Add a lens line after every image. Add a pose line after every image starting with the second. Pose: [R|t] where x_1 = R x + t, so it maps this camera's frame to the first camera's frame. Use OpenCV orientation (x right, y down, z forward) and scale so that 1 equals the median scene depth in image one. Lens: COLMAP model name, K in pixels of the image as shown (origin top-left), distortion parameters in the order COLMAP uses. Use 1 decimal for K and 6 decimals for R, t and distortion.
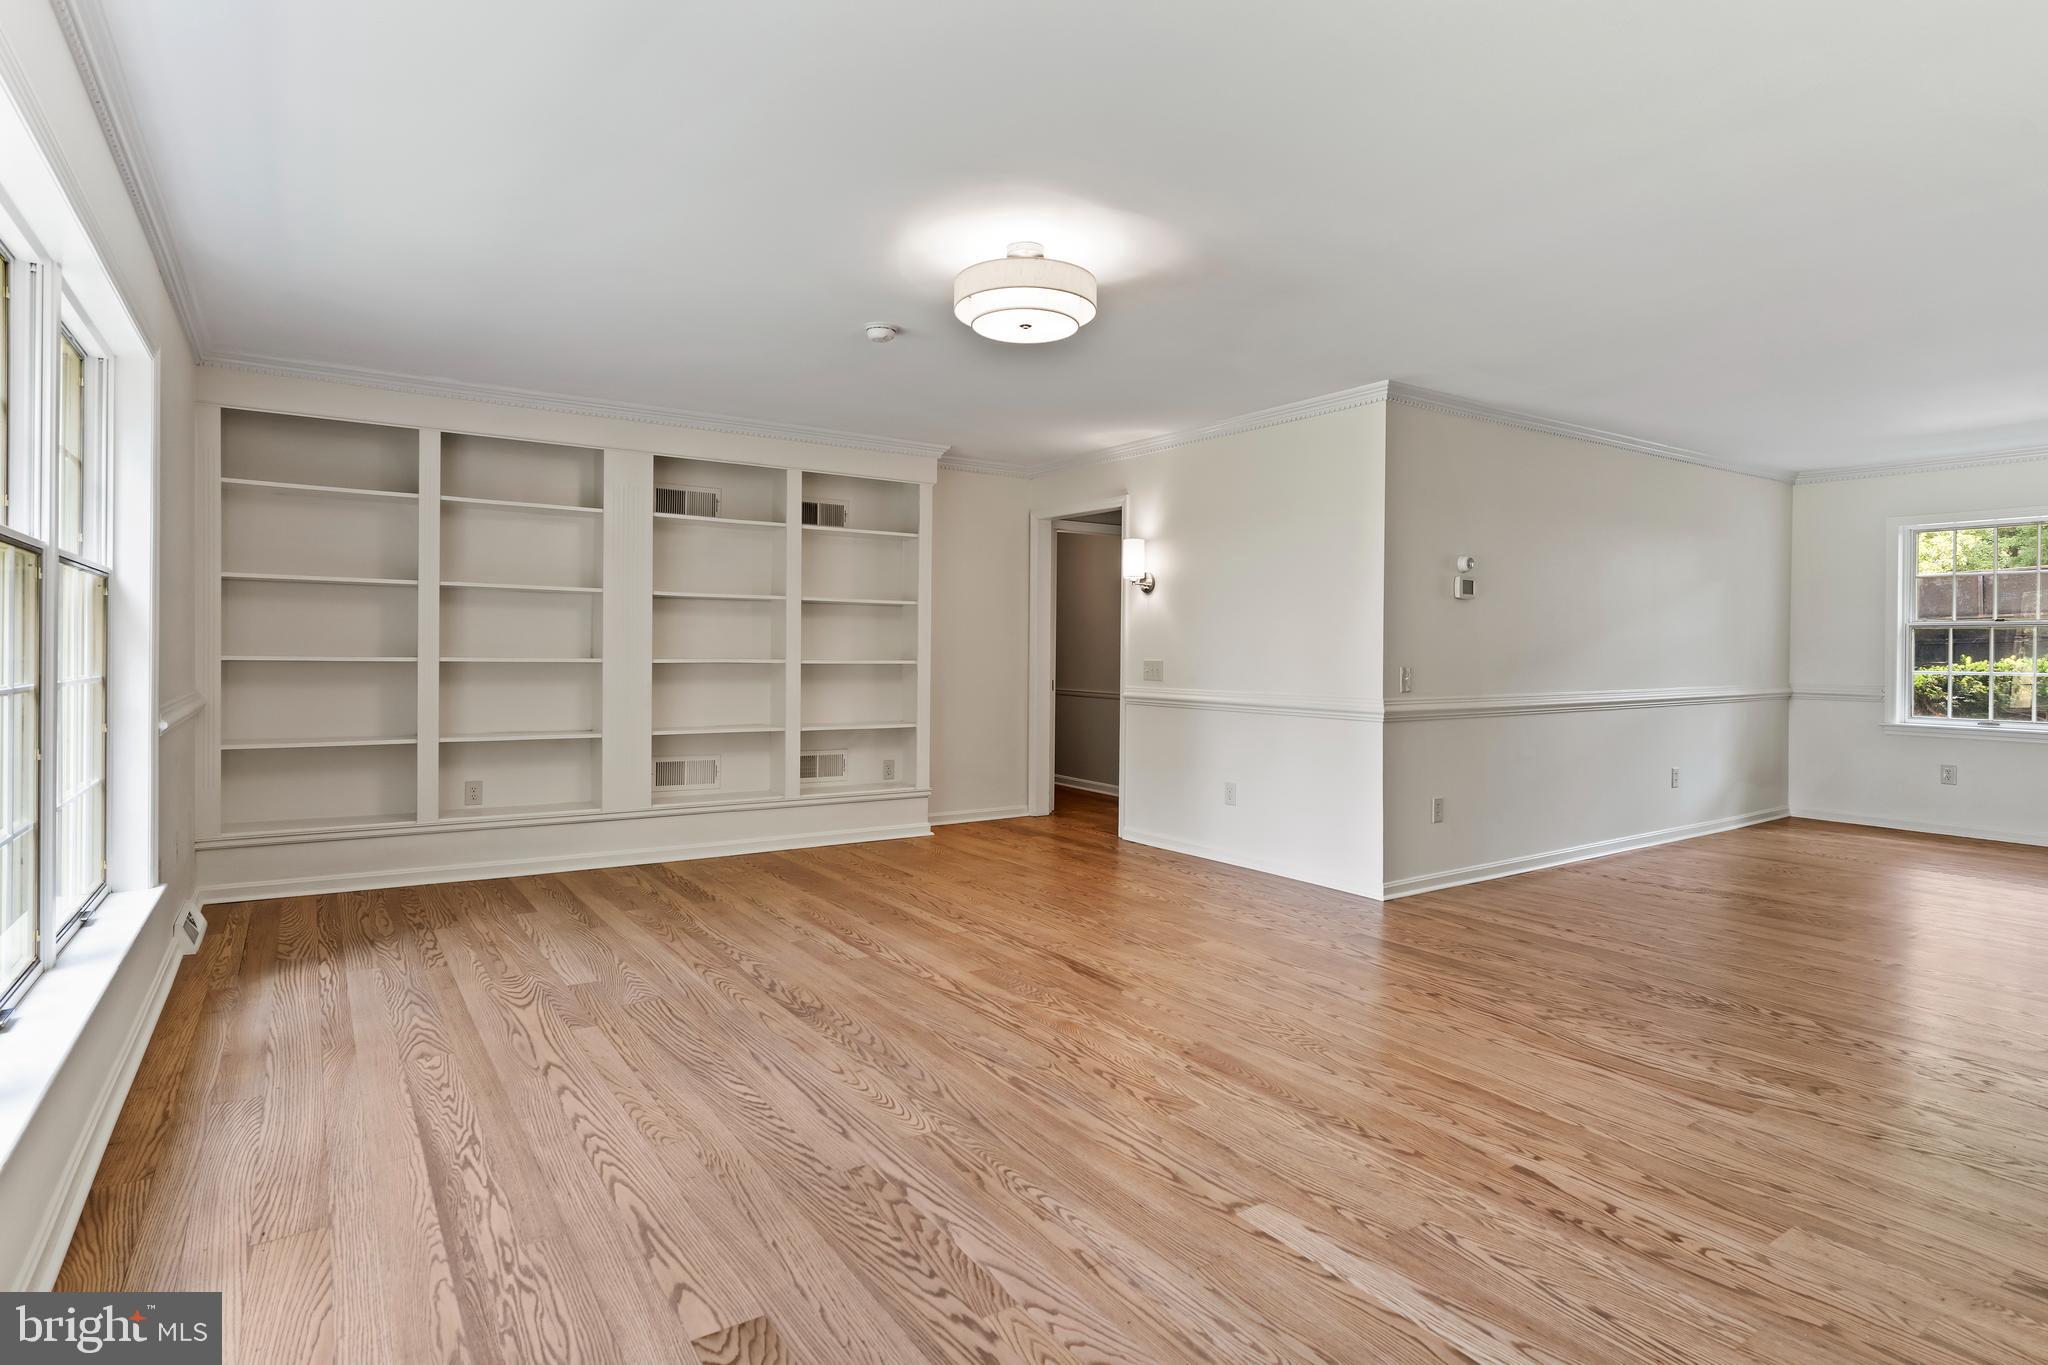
lens RADIAL K [[1052.7, 0, 1024.0], [0, 1052.7, 682.5], [0, 0, 1]] dist [-0.002900, 0.000153]
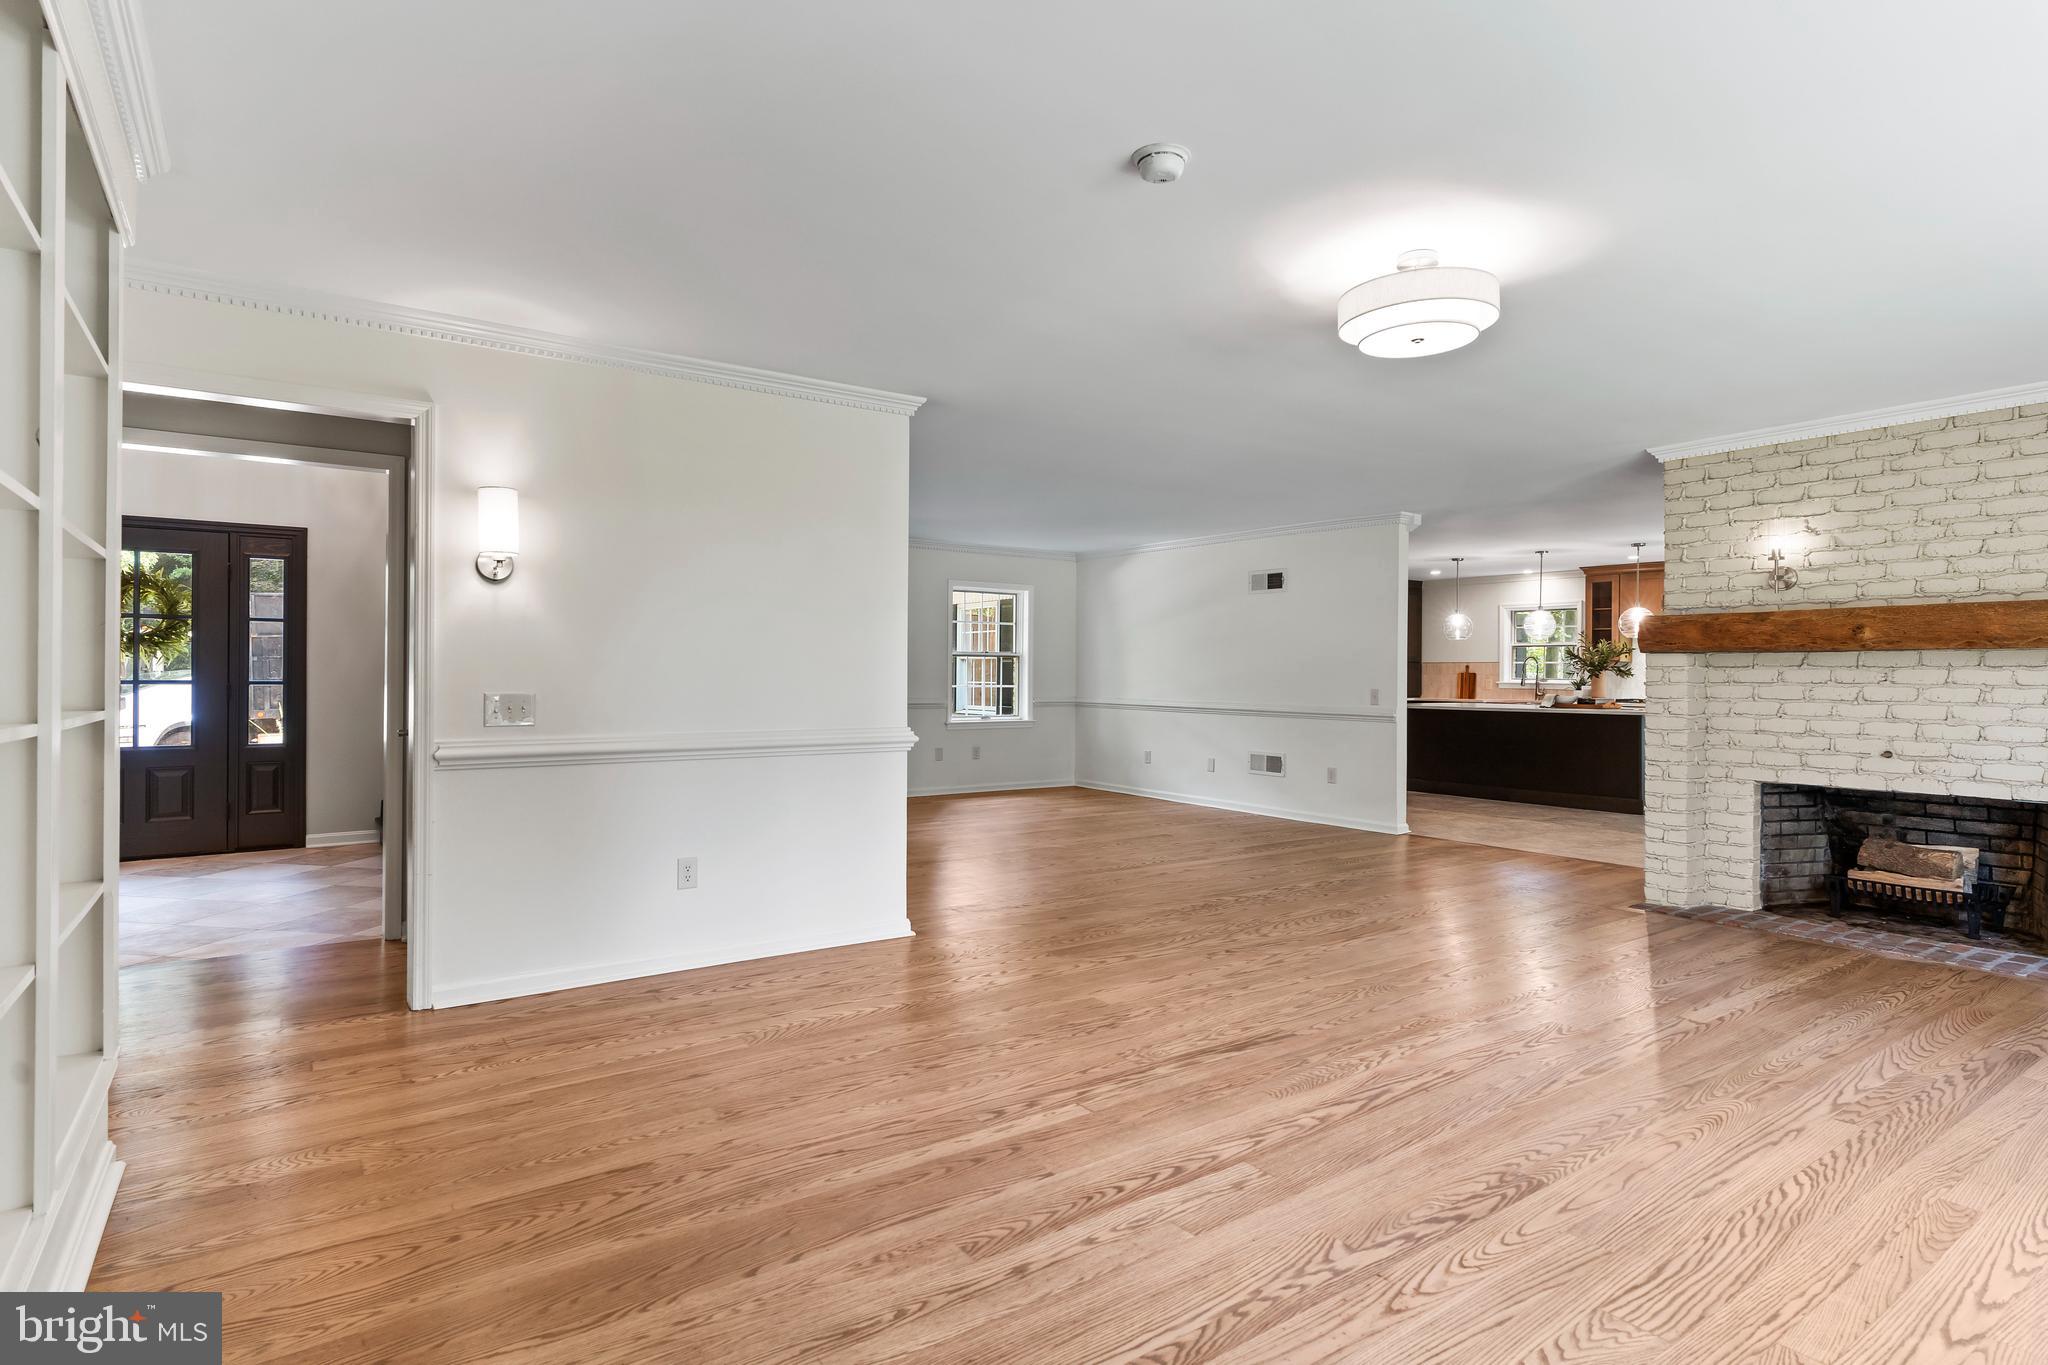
lens RADIAL K [[1061.4, 0, 1017.7], [0, 1061.4, 692.8], [0, 0, 1]] dist [-0.004991, 0.005773]
pose [[-0.015744, -0.026331, 0.999529, -0.988000], [0.022824, 0.999383, 0.026686, -0.060003], [-0.999616, 0.023234, -0.015133, 1.434903]]
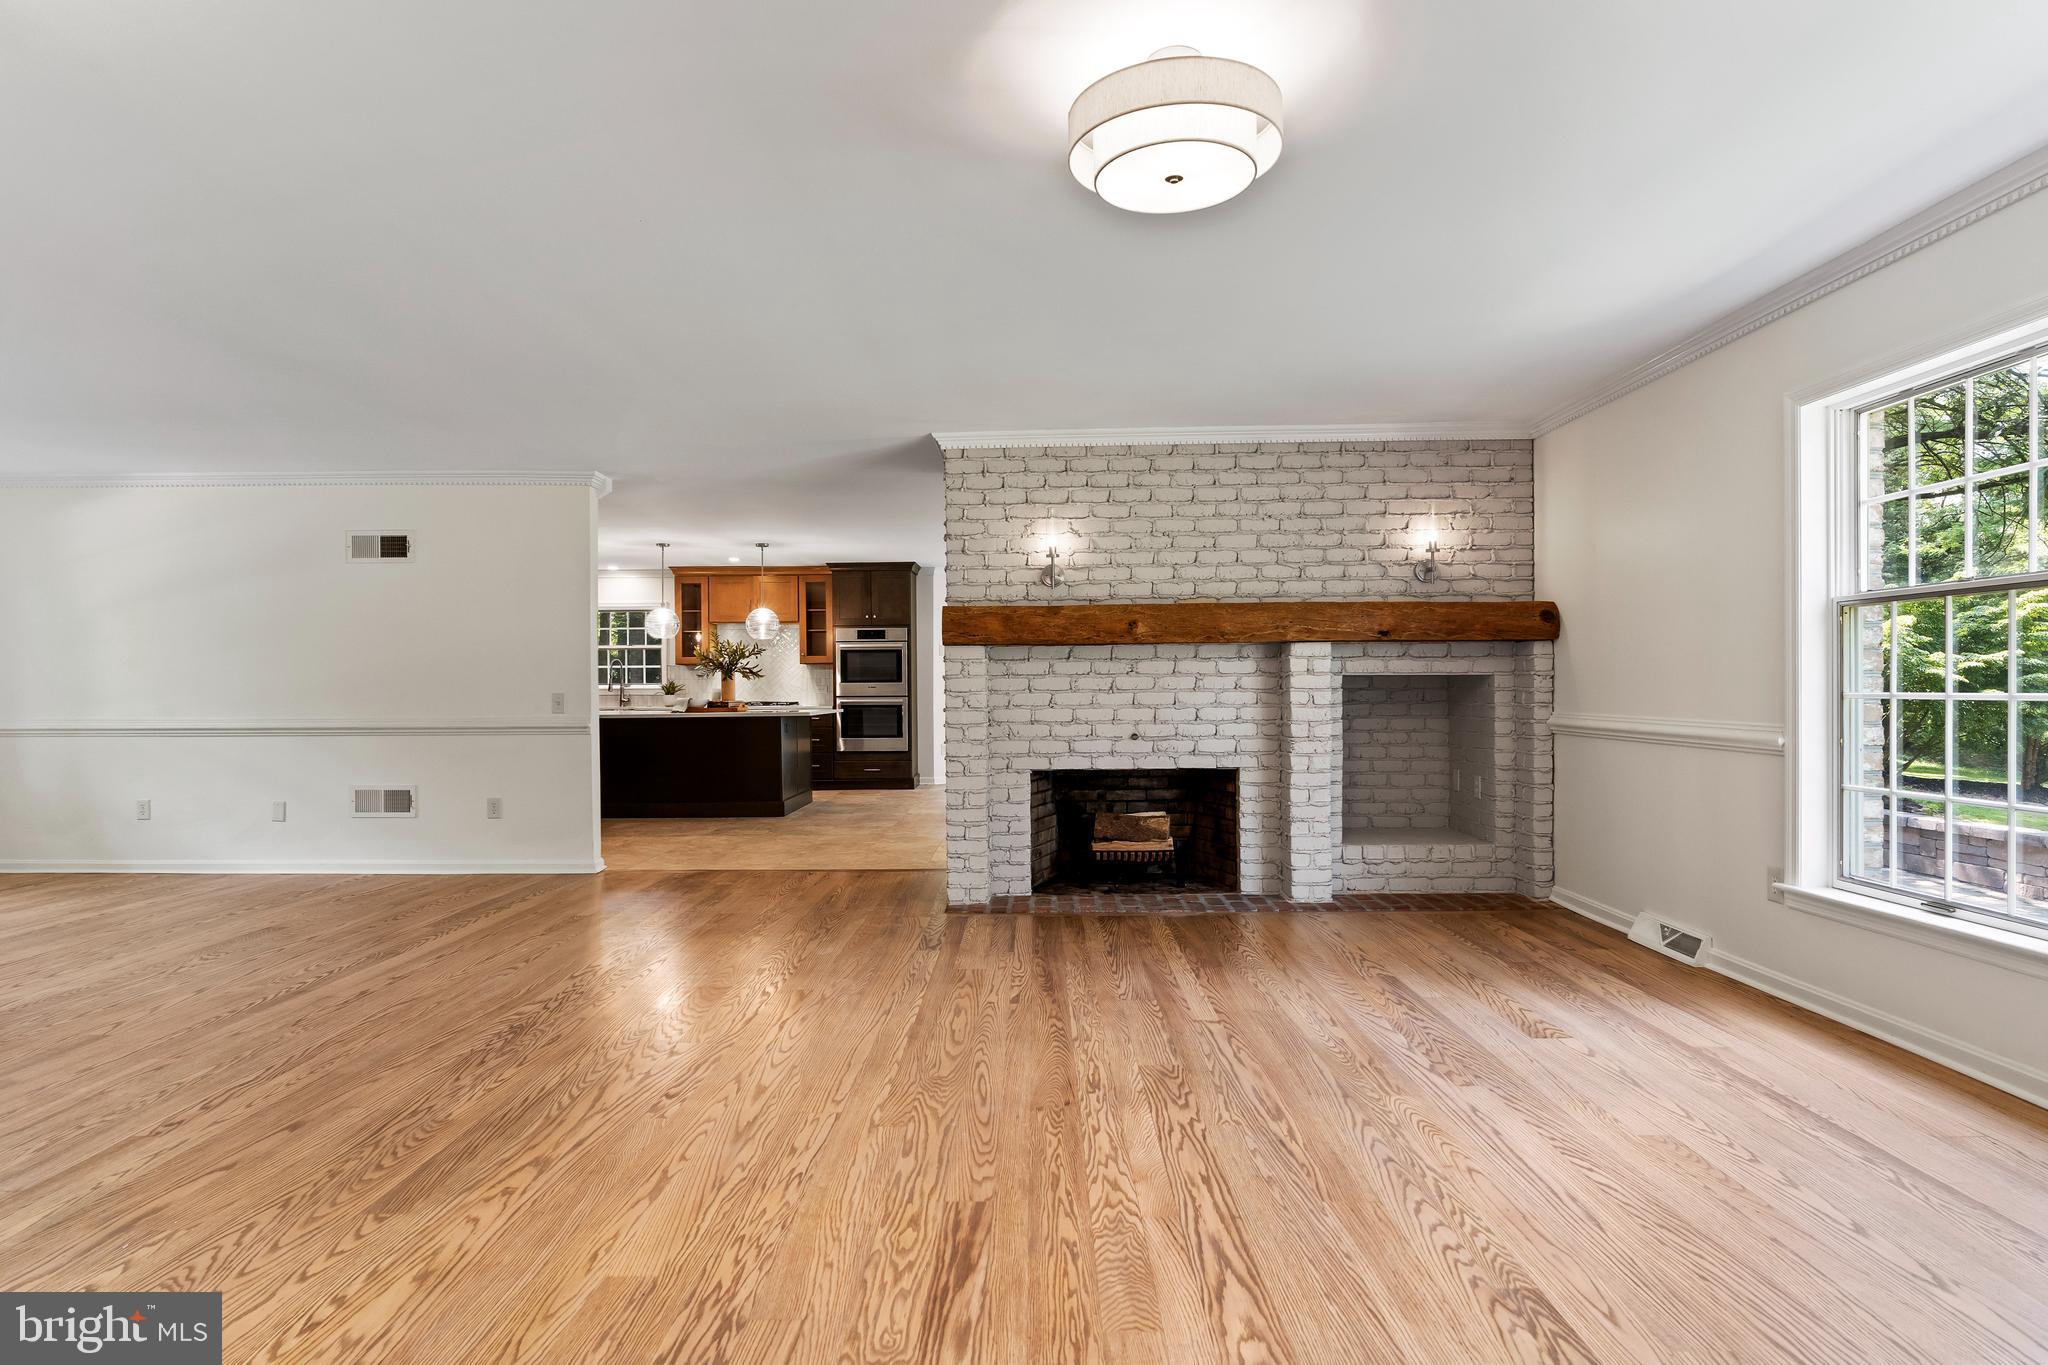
lens RADIAL K [[1077.9, 0, 1006.9], [0, 1077.9, 706.3], [0, 0, 1]] dist [-0.005308, 0.002039]
pose [[-0.813326, -0.012905, 0.581665, -0.330162], [0.018032, 0.998715, 0.047371, -0.037998], [-0.581529, 0.049016, -0.812048, 1.703648]]
